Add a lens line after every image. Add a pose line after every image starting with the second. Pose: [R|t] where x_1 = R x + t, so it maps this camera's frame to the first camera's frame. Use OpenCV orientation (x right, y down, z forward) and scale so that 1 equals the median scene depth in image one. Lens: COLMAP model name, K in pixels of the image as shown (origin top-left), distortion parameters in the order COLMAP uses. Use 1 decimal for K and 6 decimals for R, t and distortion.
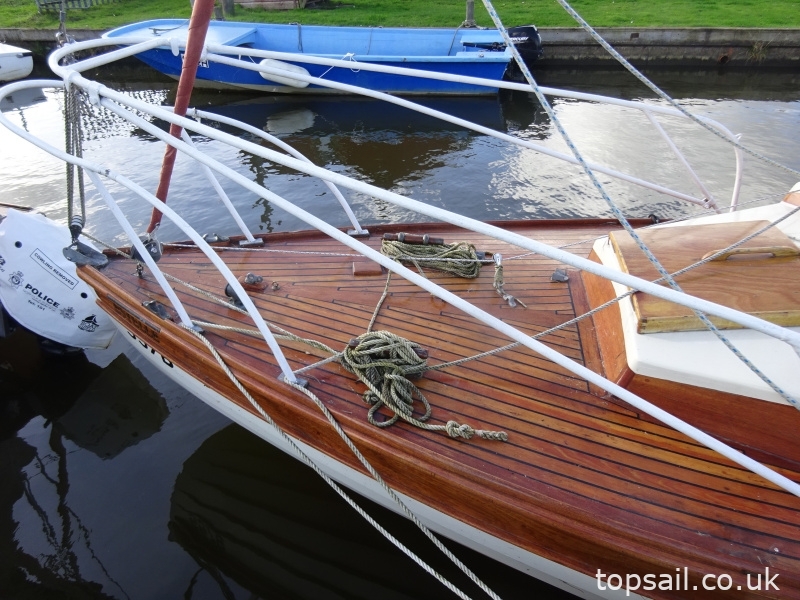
lens RADIAL K [[571.1, 0, 462.7], [0, 571.1, 310.1], [0, 0, 1]] dist [0.017256, 0.005800]
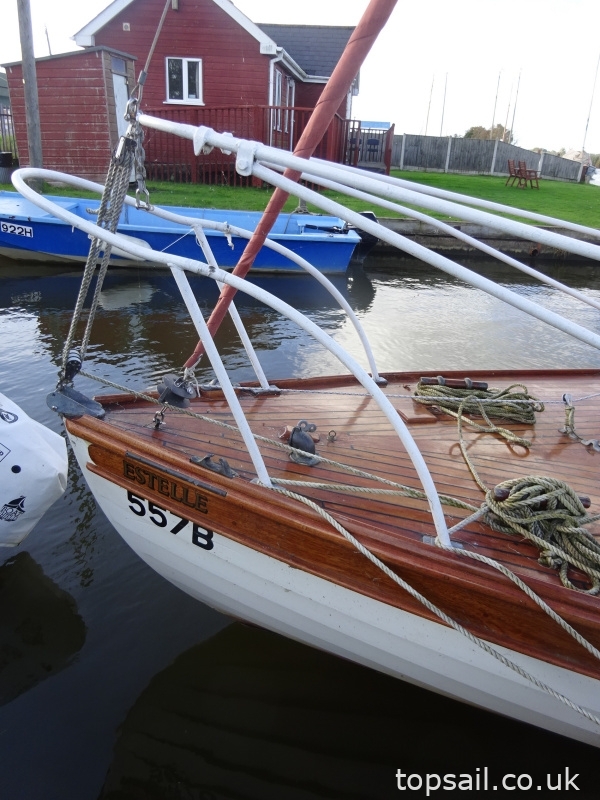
lens RADIAL K [[571.1, 0, 300.7], [0, 571.1, 420.2], [0, 0, 1]] dist [0.017256, 0.005800]
pose [[0.978052, -0.022624, 0.207131, -0.533485], [0.056305, 0.985802, -0.158193, 0.058427], [-0.200611, 0.166383, 0.965439, 0.243394]]
